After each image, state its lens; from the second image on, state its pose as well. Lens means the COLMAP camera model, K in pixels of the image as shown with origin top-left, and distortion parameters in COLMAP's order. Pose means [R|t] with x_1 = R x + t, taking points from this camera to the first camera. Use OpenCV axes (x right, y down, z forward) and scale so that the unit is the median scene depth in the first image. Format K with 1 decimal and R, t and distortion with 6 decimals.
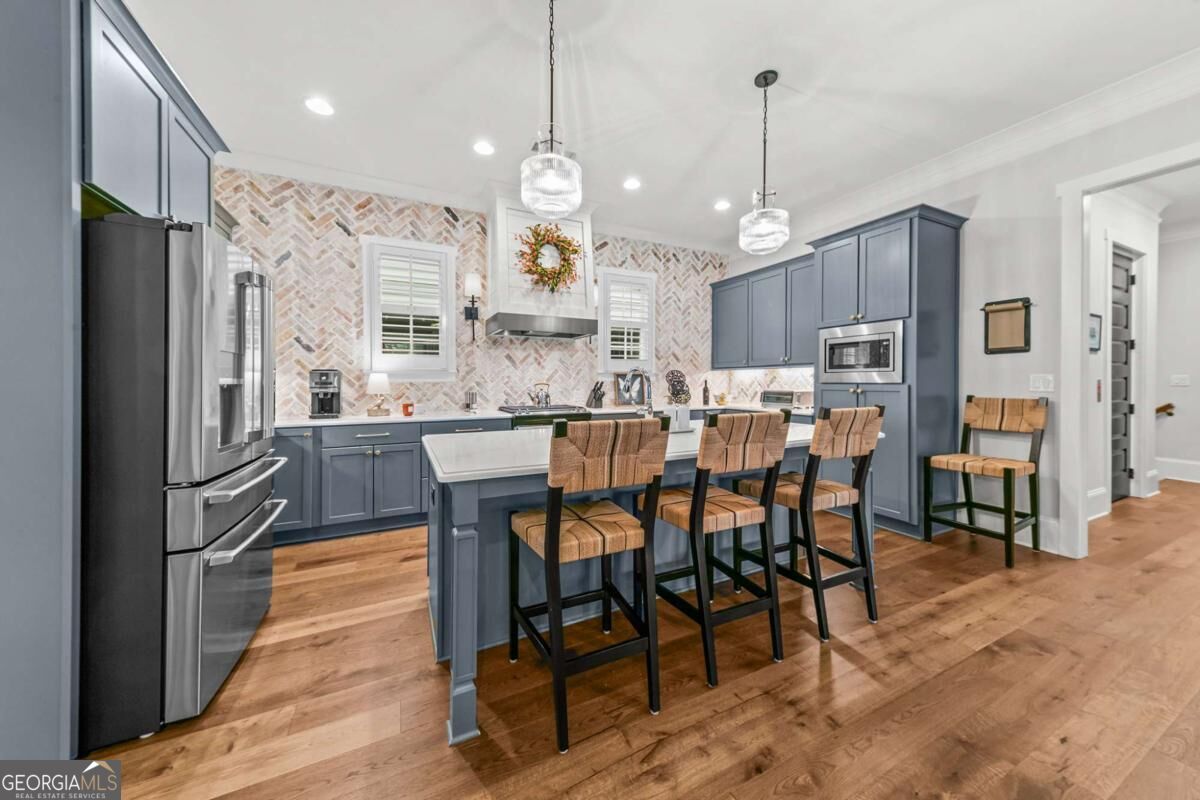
lens RADIAL K [[408.9, 0, 601.5], [0, 408.9, 391.6], [0, 0, 1]] dist [0.023998, -0.008619]
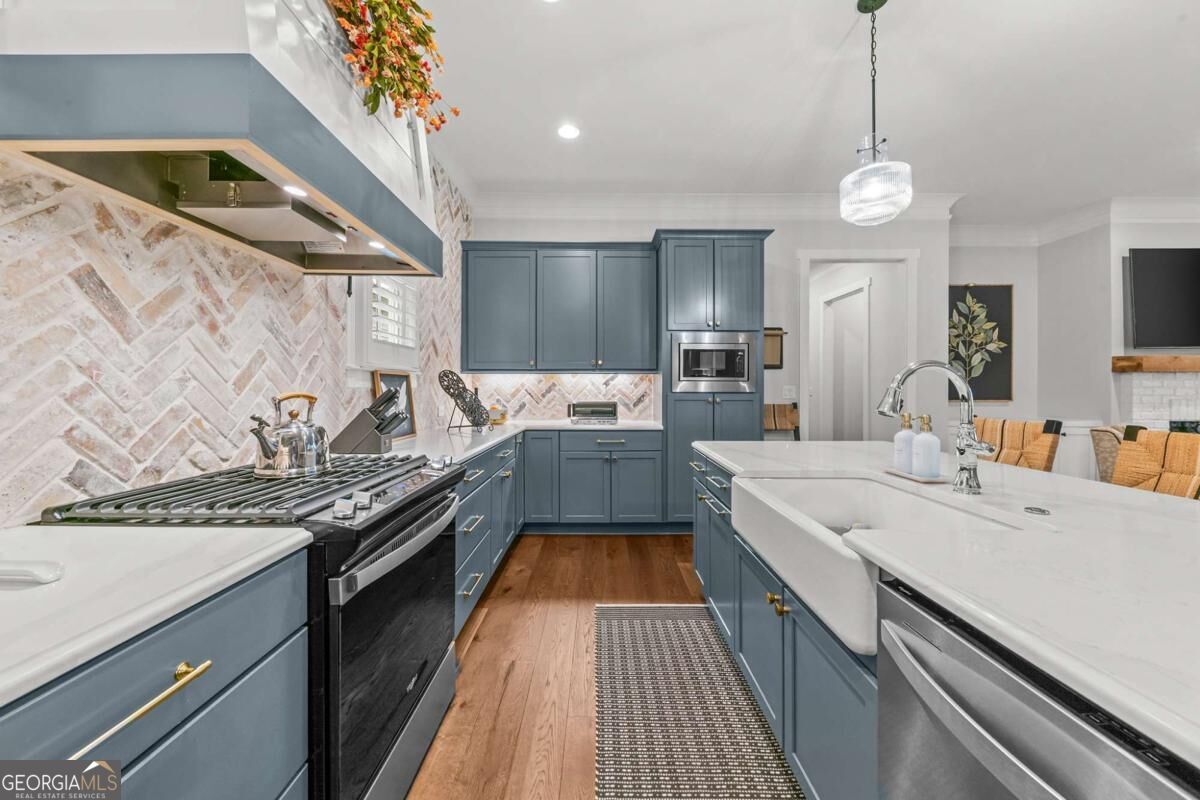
lens RADIAL K [[423.3, 0, 597.3], [0, 423.3, 398.9], [0, 0, 1]] dist [0.000009, -0.000038]
pose [[0.444817, -0.016438, 0.895471, -0.340846], [0.018728, 0.999784, 0.009049, -0.016290], [-0.895426, 0.012745, 0.445029, 0.694855]]
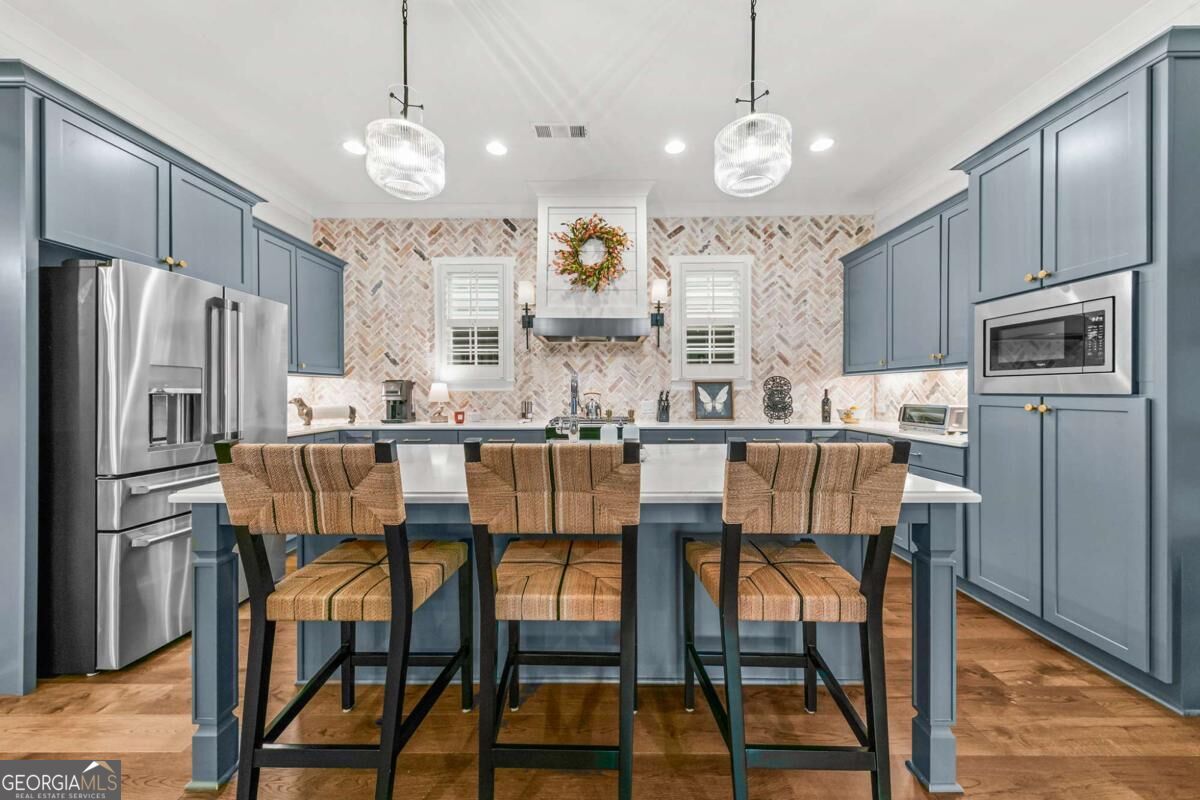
lens RADIAL K [[411.1, 0, 600.0], [0, 411.1, 400.0], [0, 0, 1]] dist [0.007926, -0.000176]
pose [[0.895004, 0.011405, -0.445912, 0.290591], [-0.011560, 0.999930, 0.002374, -0.006424], [0.445908, 0.003030, 0.895074, 0.196364]]
